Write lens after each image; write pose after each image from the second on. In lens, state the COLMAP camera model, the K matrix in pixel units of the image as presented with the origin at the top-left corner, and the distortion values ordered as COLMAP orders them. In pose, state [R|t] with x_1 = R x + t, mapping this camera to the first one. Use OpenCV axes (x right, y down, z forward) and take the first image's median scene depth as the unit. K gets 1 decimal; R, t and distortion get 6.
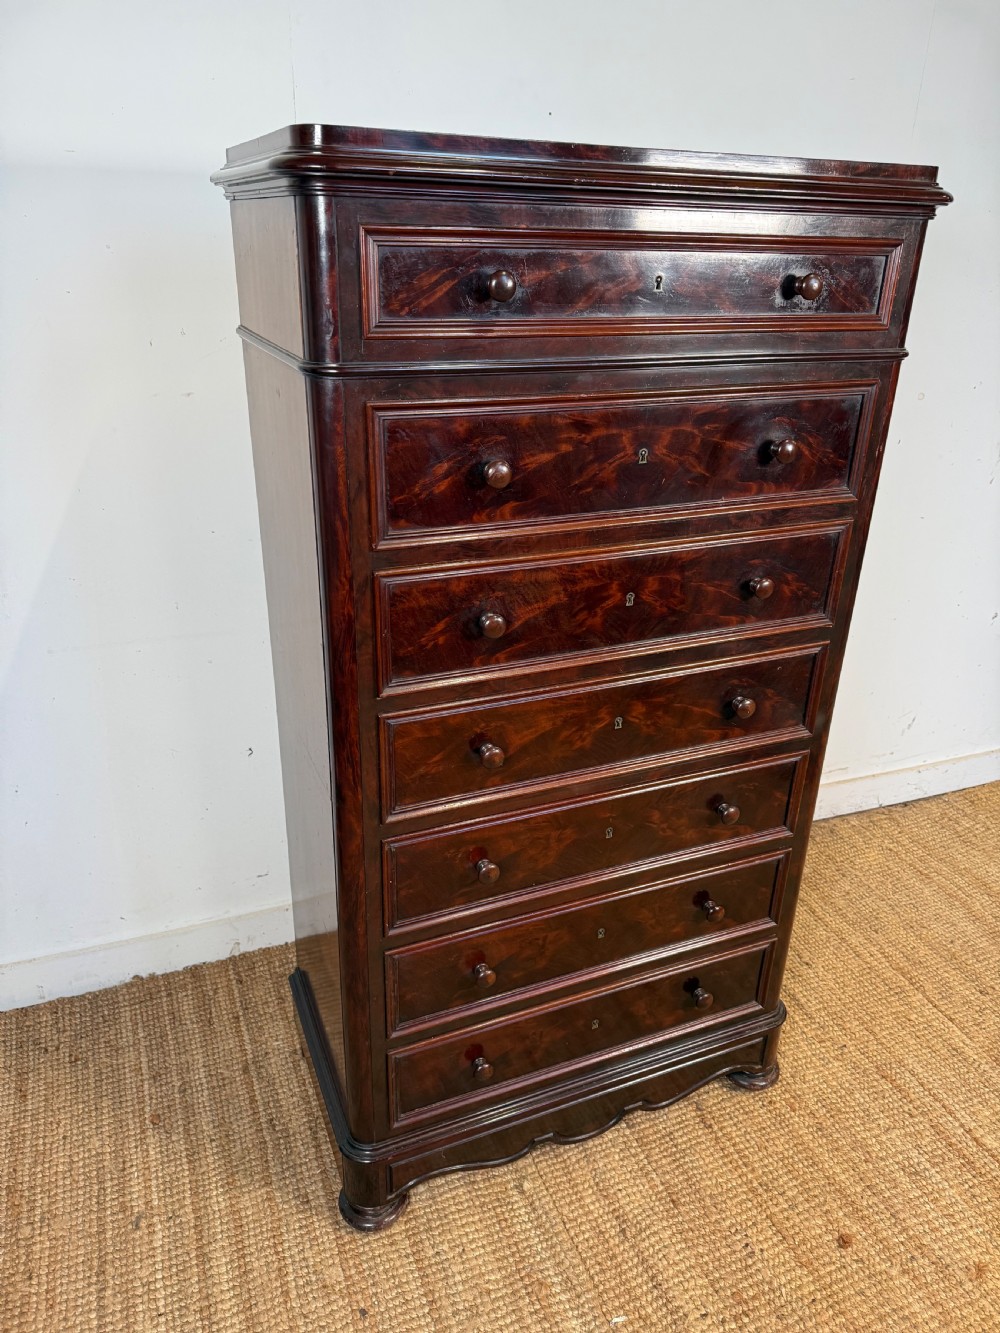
lens RADIAL K [[951.9, 0, 504.2], [0, 951.9, 668.6], [0, 0, 1]] dist [0.001647, -0.005002]
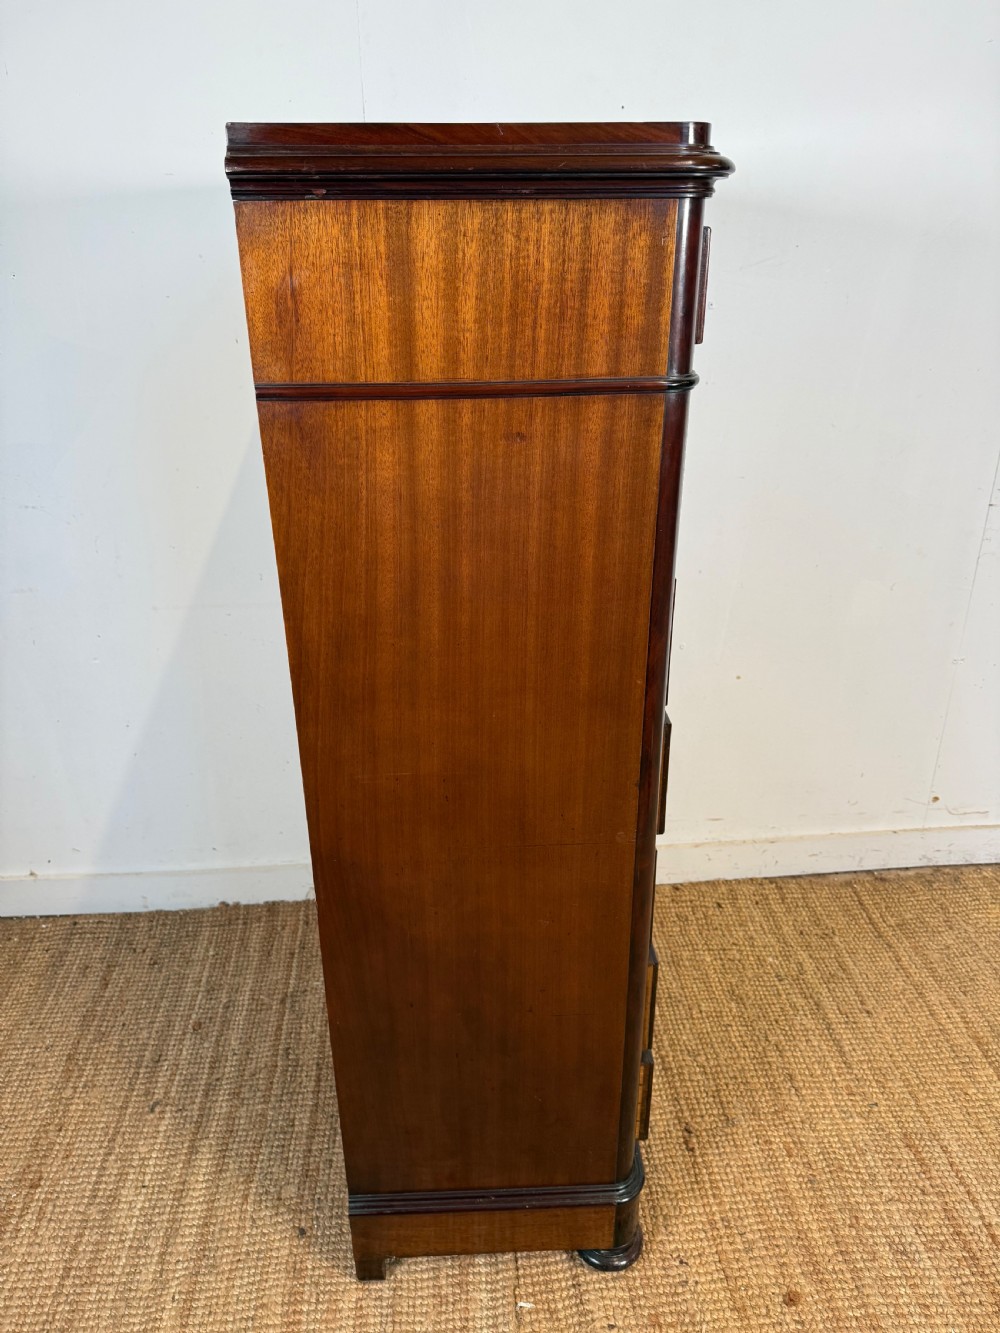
lens RADIAL K [[951.9, 0, 502.6], [0, 951.9, 676.9], [0, 0, 1]] dist [0.003341, -0.007022]
pose [[0.952546, 0.097252, -0.288441, 0.296596], [-0.093731, 0.995257, 0.026030, -0.005185], [0.289604, 0.002241, 0.957144, 0.019195]]
